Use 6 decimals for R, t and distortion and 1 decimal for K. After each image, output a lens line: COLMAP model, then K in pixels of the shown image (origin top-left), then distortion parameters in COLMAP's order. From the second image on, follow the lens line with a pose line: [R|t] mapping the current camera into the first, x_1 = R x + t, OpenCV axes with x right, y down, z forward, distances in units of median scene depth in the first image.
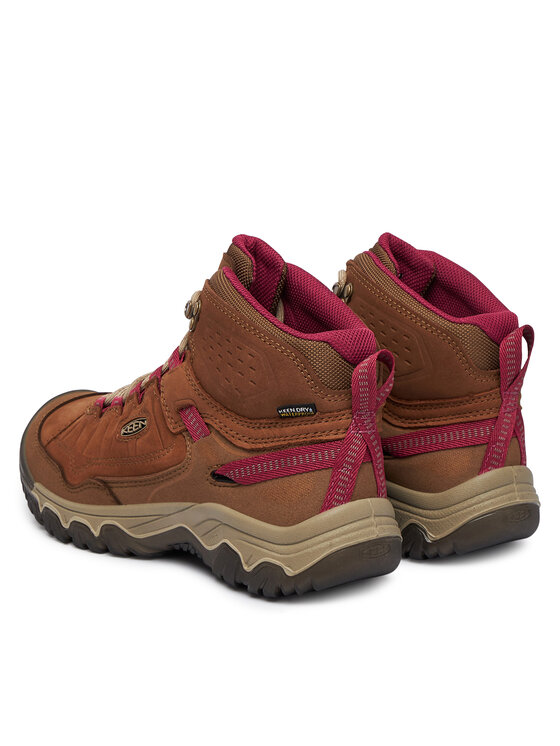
lens RADIAL K [[1814.1, 0, 280.0], [0, 1814.1, 373.0], [0, 0, 1]] dist [0.028083, 0.404020]
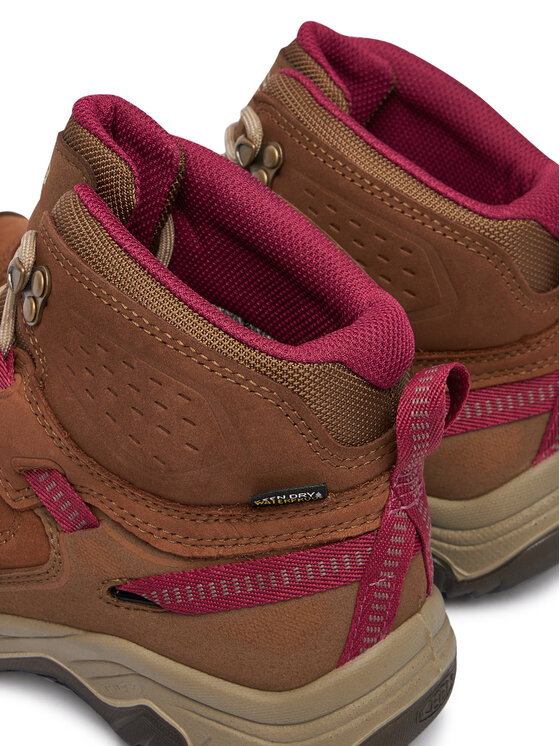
lens RADIAL K [[1814.1, 0, 280.0], [0, 1814.1, 373.0], [0, 0, 1]] dist [0.028083, 0.404020]
pose [[0.966266, -0.144376, 0.213275, -0.093182], [0.077419, 0.952626, 0.294125, -0.156081], [-0.245636, -0.267692, 0.931667, 0.519046]]
